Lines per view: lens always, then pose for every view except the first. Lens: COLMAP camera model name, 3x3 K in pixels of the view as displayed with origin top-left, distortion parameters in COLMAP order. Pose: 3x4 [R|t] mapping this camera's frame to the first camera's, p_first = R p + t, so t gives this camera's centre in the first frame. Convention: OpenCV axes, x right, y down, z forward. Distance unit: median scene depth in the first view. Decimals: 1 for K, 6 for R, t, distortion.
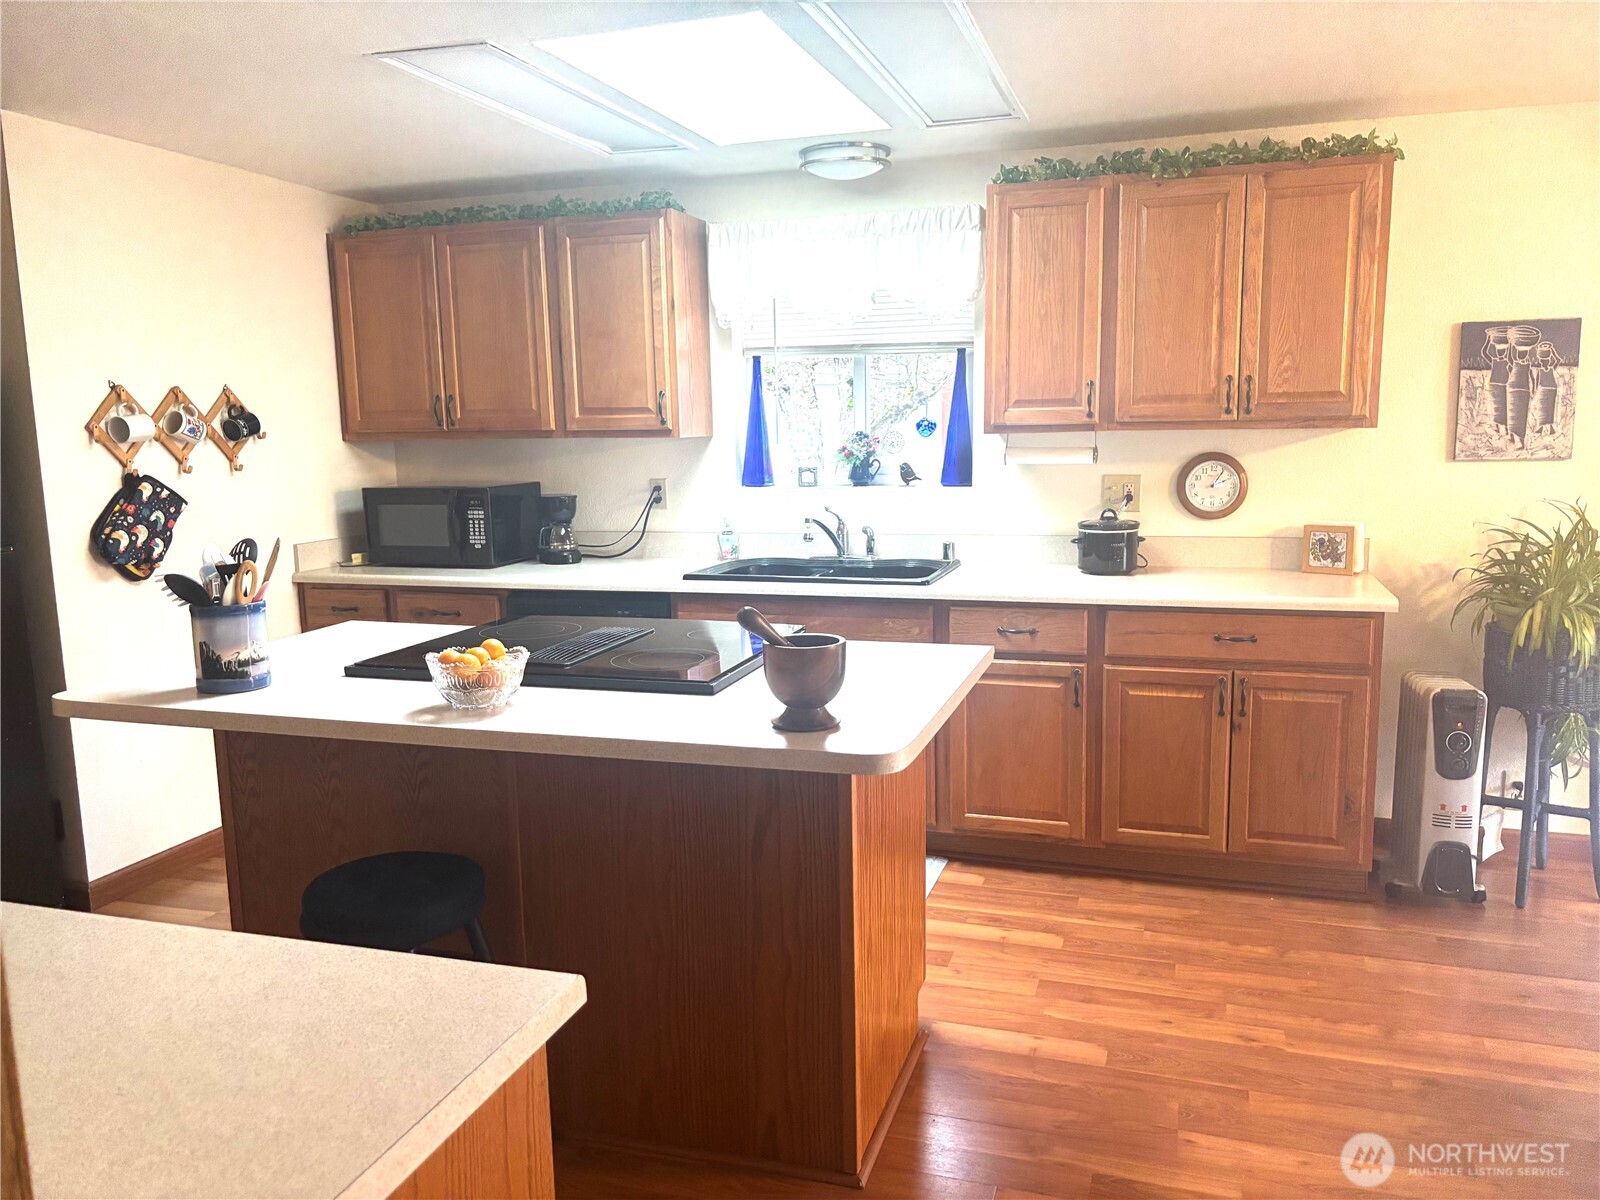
lens RADIAL K [[1193.6, 0, 800.0], [0, 1193.6, 600.0], [0, 0, 1]] dist [0.060596, -0.001746]
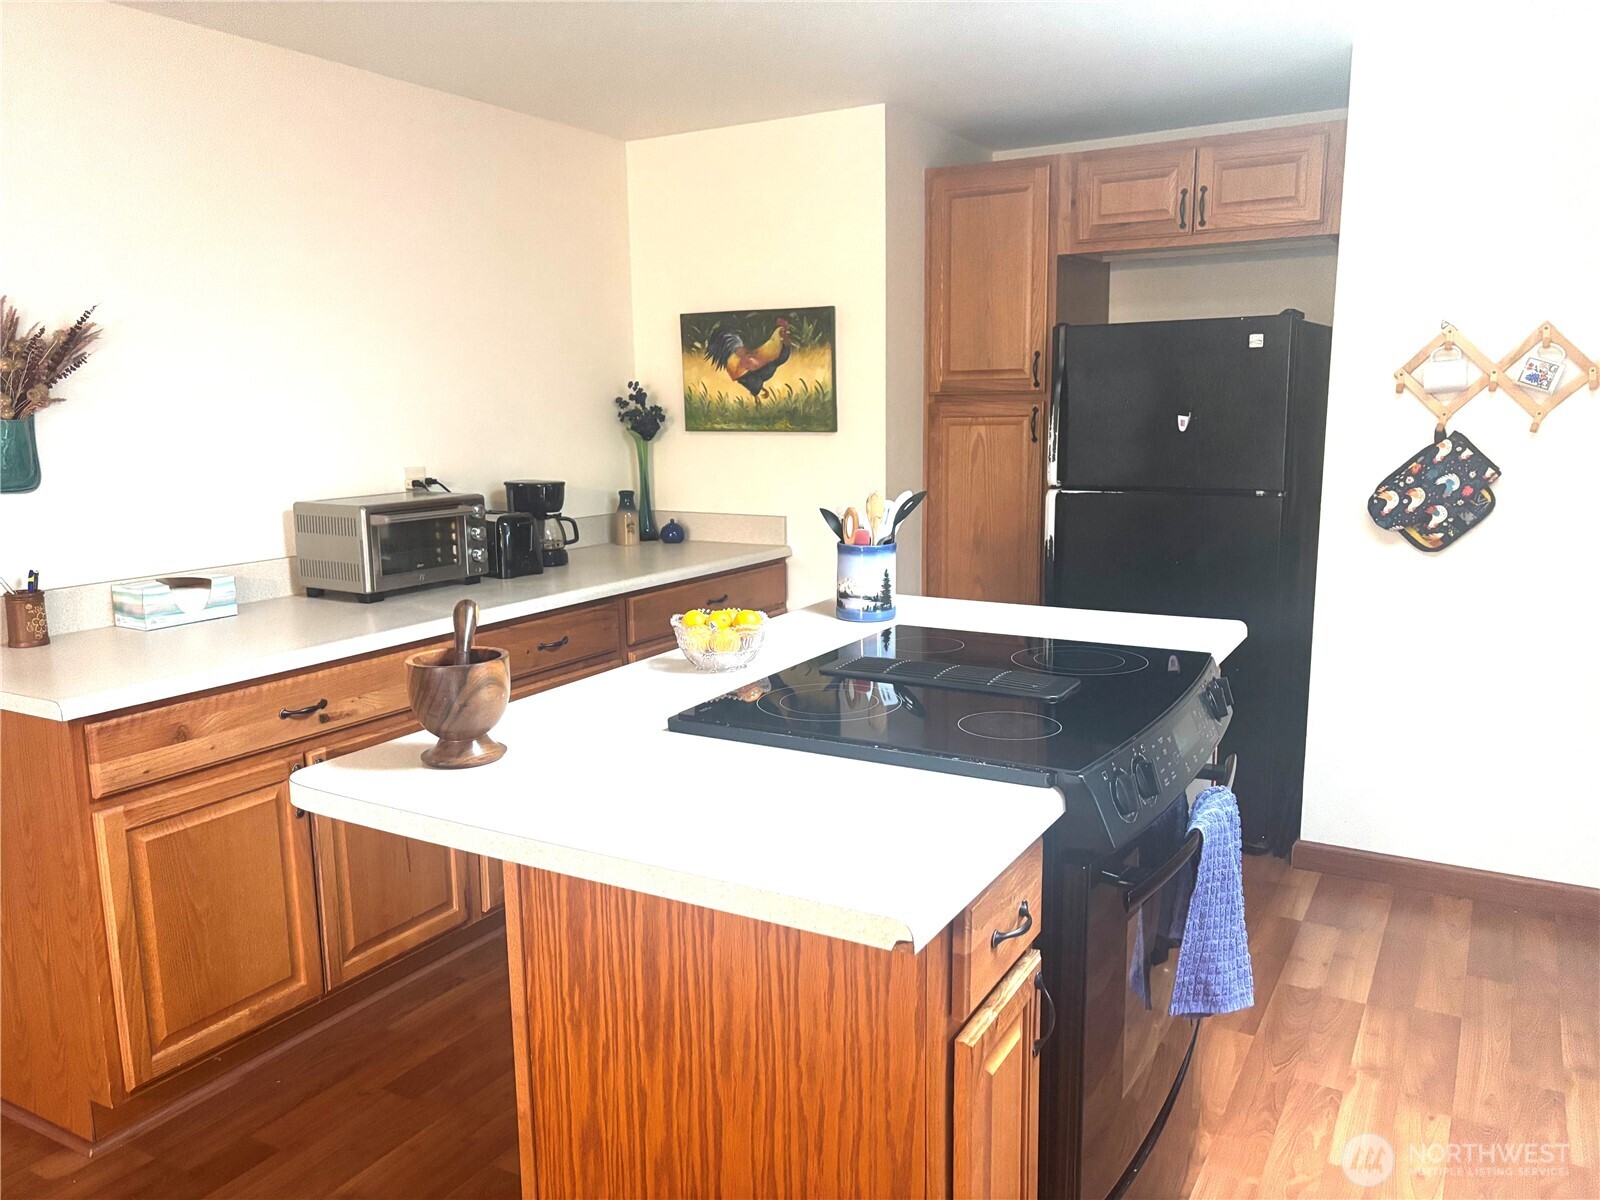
lens RADIAL K [[1193.6, 0, 800.0], [0, 1193.6, 600.0], [0, 0, 1]] dist [0.060596, -0.001746]
pose [[-0.209804, 0.191352, -0.958836, 0.399541], [-0.131392, 0.966249, 0.221582, -0.117827], [0.968875, 0.172472, -0.177581, 0.733698]]
